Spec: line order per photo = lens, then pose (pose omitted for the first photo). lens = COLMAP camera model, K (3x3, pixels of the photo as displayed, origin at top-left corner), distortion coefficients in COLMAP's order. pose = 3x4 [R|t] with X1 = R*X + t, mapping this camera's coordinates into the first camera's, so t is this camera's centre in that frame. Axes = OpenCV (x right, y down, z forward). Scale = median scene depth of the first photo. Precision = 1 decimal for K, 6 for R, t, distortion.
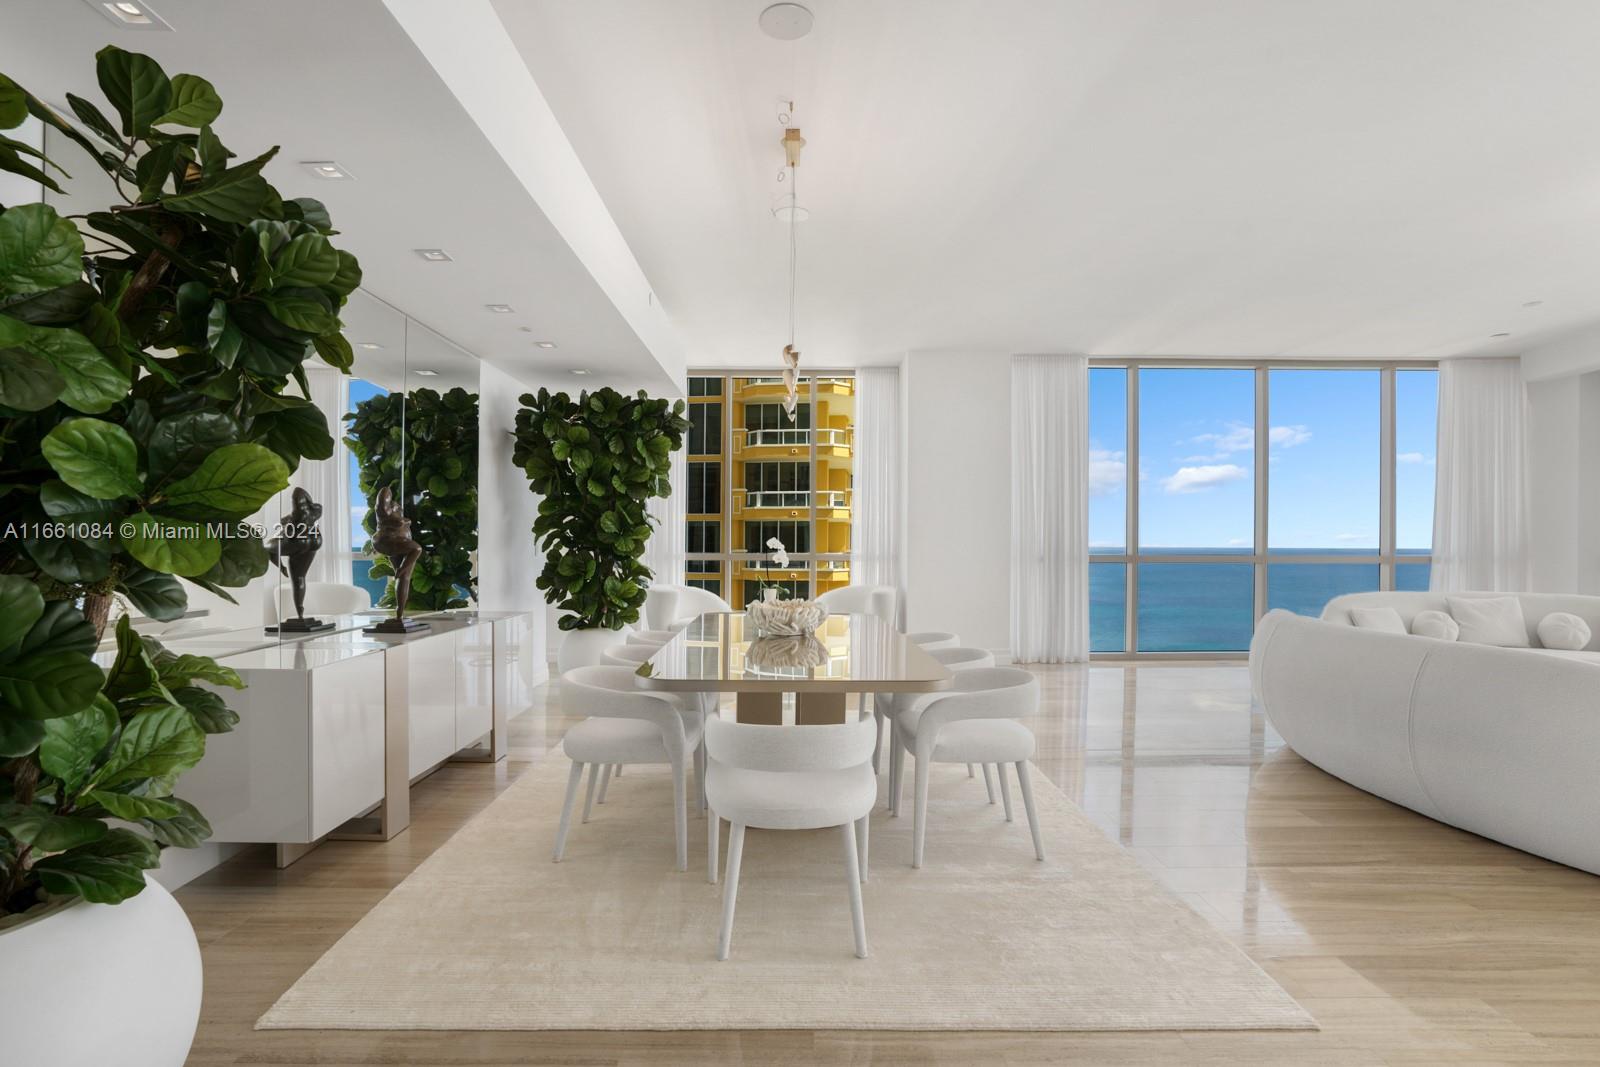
lens RADIAL K [[744.0, 0, 828.4], [0, 744.0, 548.0], [0, 0, 1]] dist [-0.013580, 0.004578]
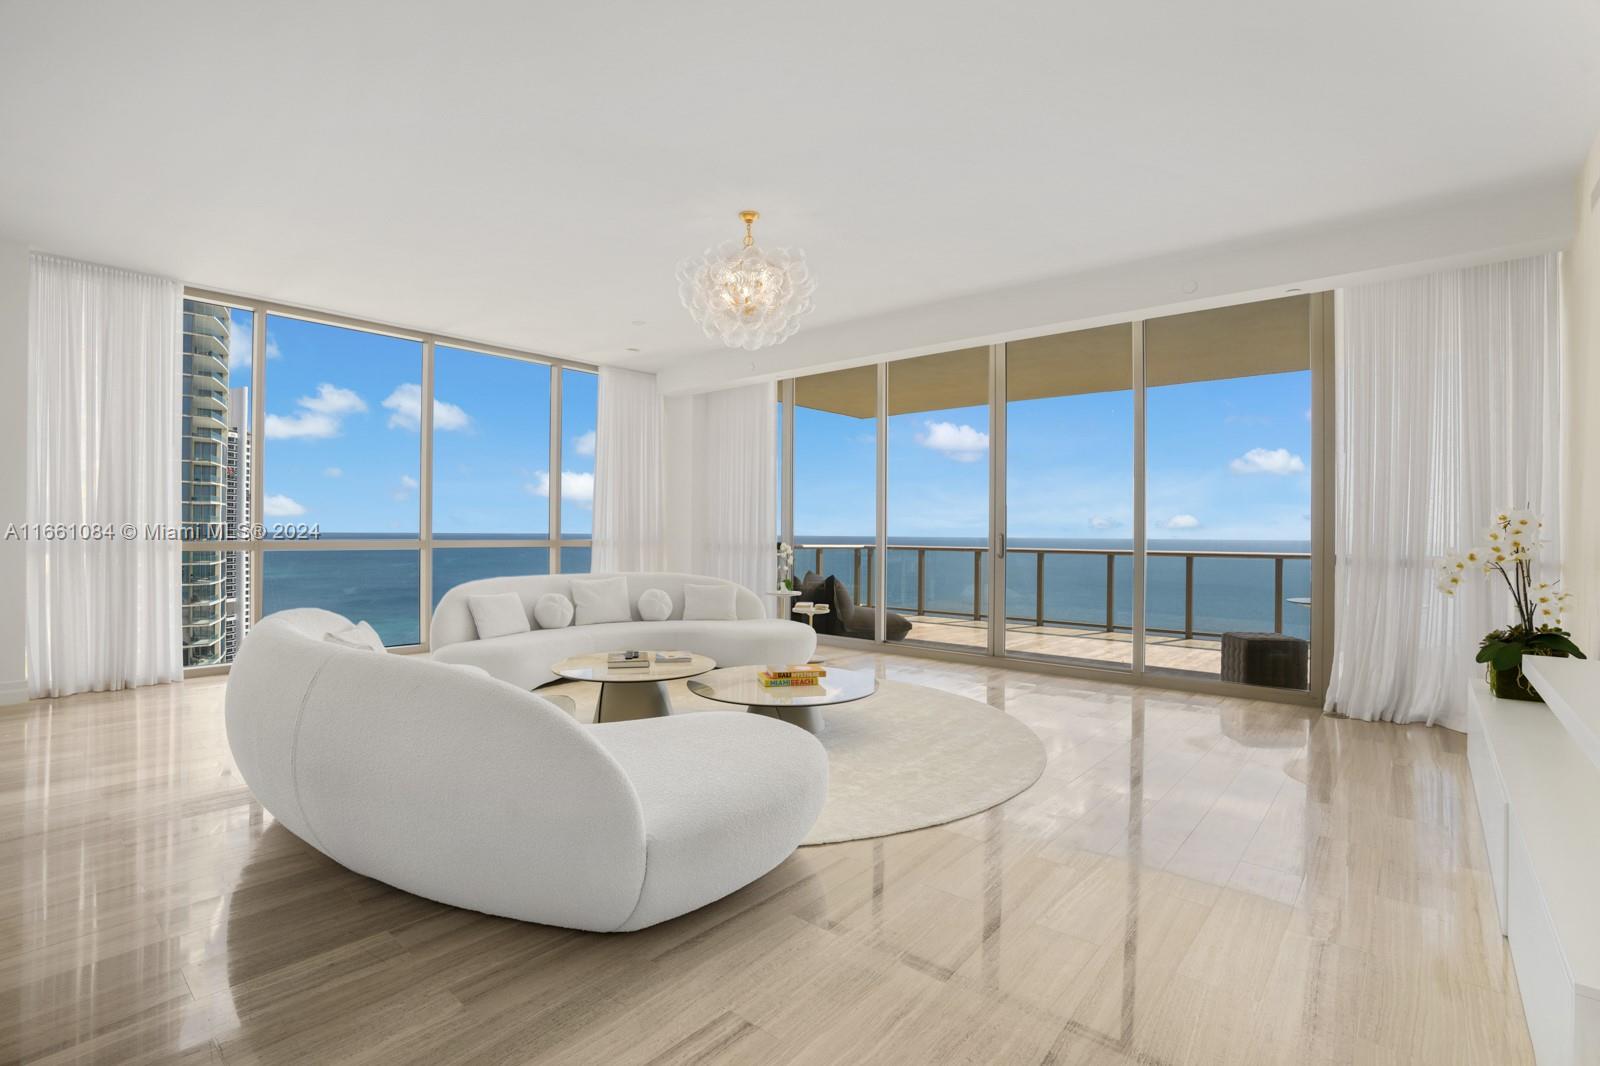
lens RADIAL K [[719.5, 0, 750.4], [0, 719.5, 530.3], [0, 0, 1]] dist [-0.017766, 0.006281]
pose [[0.714720, 0.004621, 0.699396, 0.365336], [-0.001251, 0.999985, -0.005329, 0.001041], [-0.699410, 0.002934, 0.714715, 0.092950]]
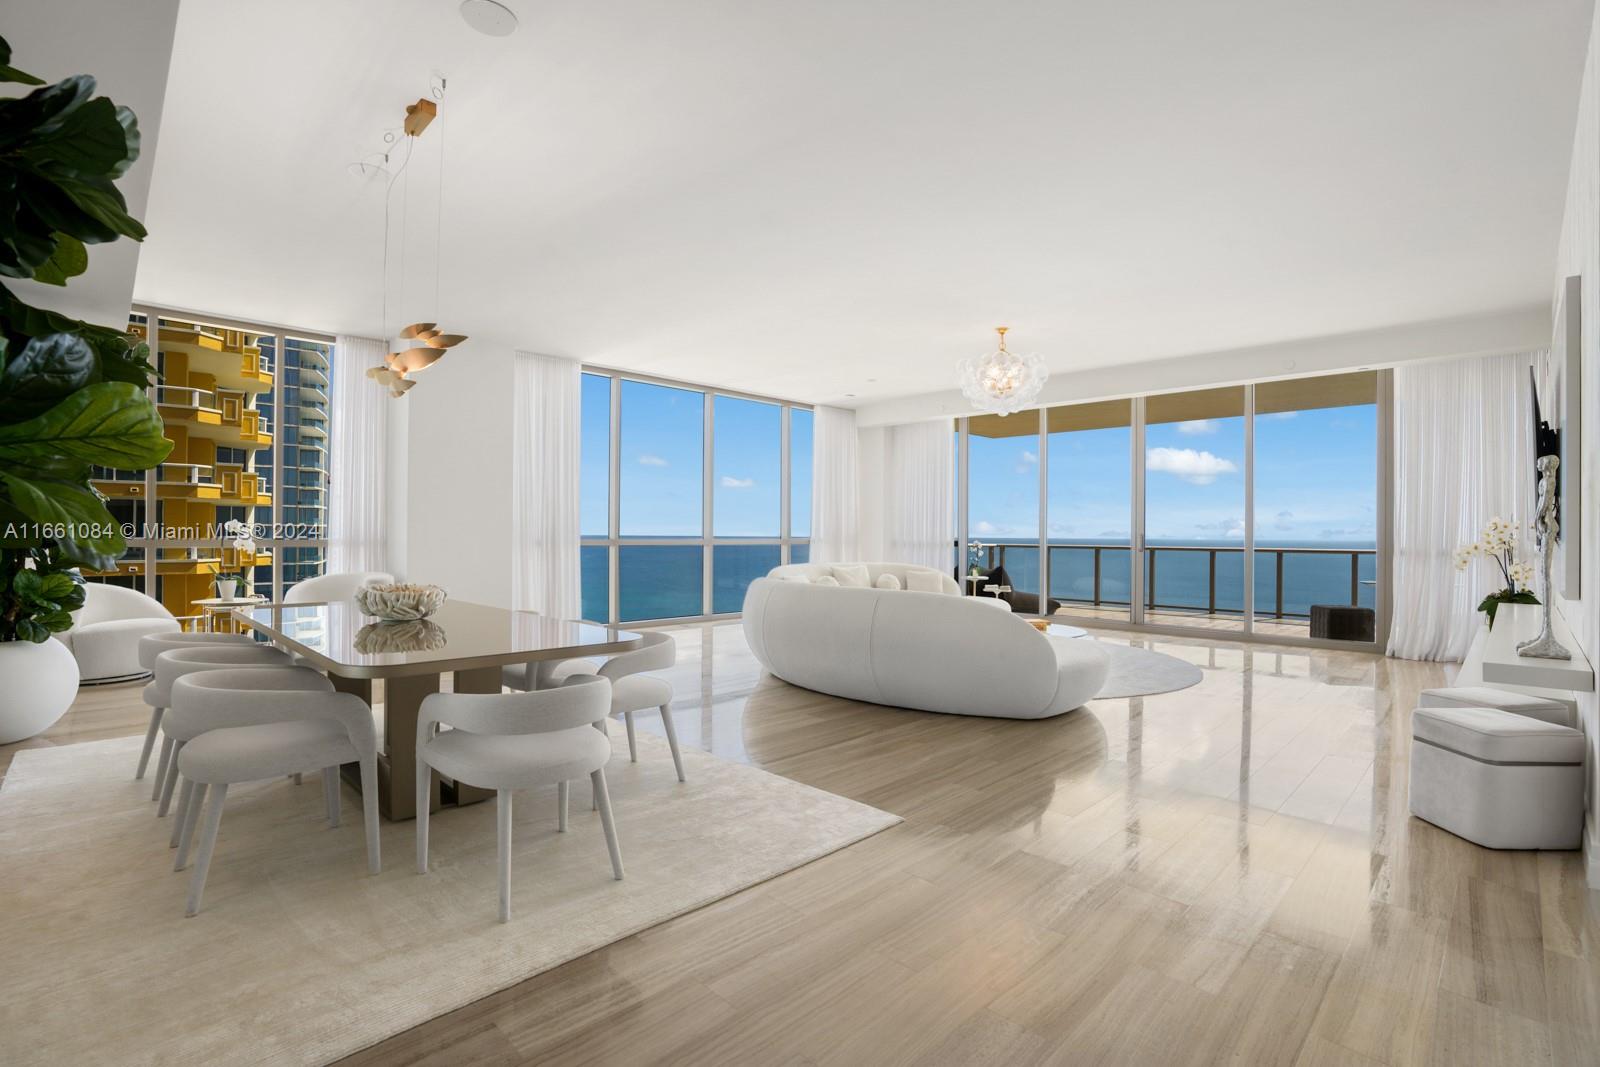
lens RADIAL K [[719.5, 0, 766.0], [0, 719.5, 534.0], [0, 0, 1]] dist [-0.017766, 0.006281]
pose [[0.750101, 0.002400, 0.661319, -0.215847], [-0.000992, 0.999996, -0.002504, 0.004619], [-0.661323, 0.001222, 0.750100, 0.000388]]
